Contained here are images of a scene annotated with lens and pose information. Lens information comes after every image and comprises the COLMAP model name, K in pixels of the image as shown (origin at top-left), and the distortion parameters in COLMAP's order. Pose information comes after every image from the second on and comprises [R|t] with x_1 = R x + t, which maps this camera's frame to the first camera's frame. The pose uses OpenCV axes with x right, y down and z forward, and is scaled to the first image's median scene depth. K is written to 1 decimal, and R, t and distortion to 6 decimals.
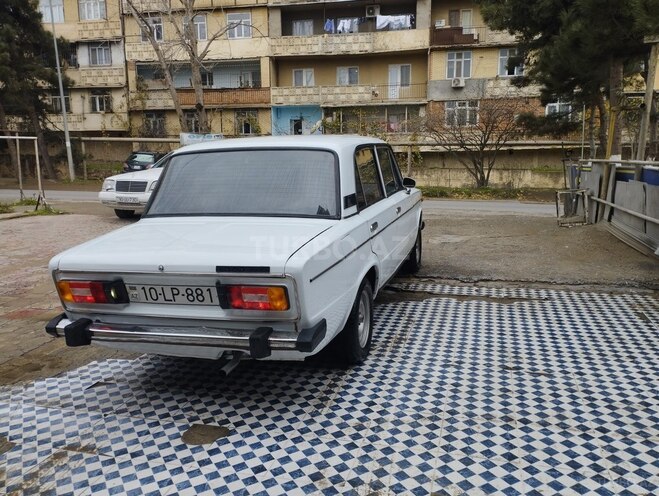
lens RADIAL K [[536.7, 0, 330.3], [0, 536.7, 246.8], [0, 0, 1]] dist [0.107181, -0.121589]
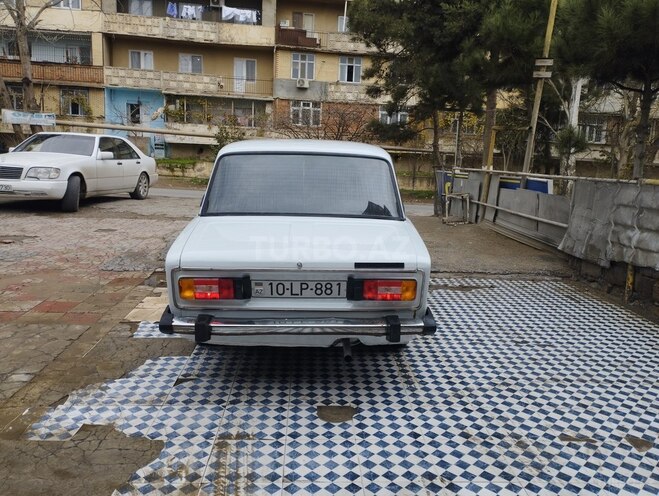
lens RADIAL K [[536.7, 0, 328.9], [0, 536.7, 247.5], [0, 0, 1]] dist [0.107181, -0.121589]
pose [[0.947788, -0.001448, 0.318897, -0.321570], [-0.002709, 0.999917, 0.012592, -0.005088], [-0.318889, -0.012799, 0.947706, -0.022470]]
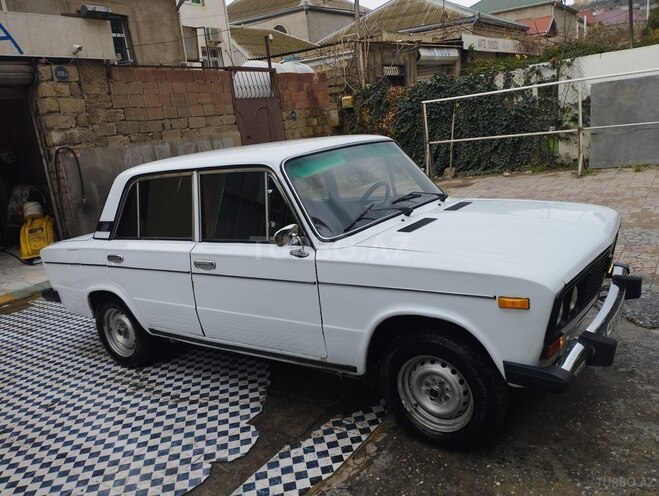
lens RADIAL K [[536.7, 0, 325.7], [0, 536.7, 249.4], [0, 0, 1]] dist [0.107181, -0.121589]
pose [[-0.316660, 0.277630, -0.906999, 0.632525], [-0.039183, 0.951562, 0.304951, -0.273821], [0.947729, 0.132104, -0.290443, 1.201966]]
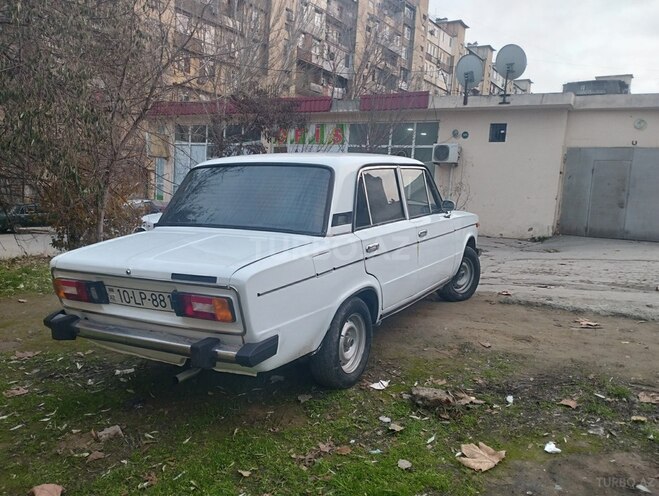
lens RADIAL K [[536.7, 0, 325.3], [0, 536.7, 243.9], [0, 0, 1]] dist [0.107181, -0.121589]
pose [[0.972379, 0.055144, -0.226799, 0.156606], [-0.066411, 0.996893, -0.042345, 0.002361], [0.223760, 0.056237, 0.973021, 0.032768]]
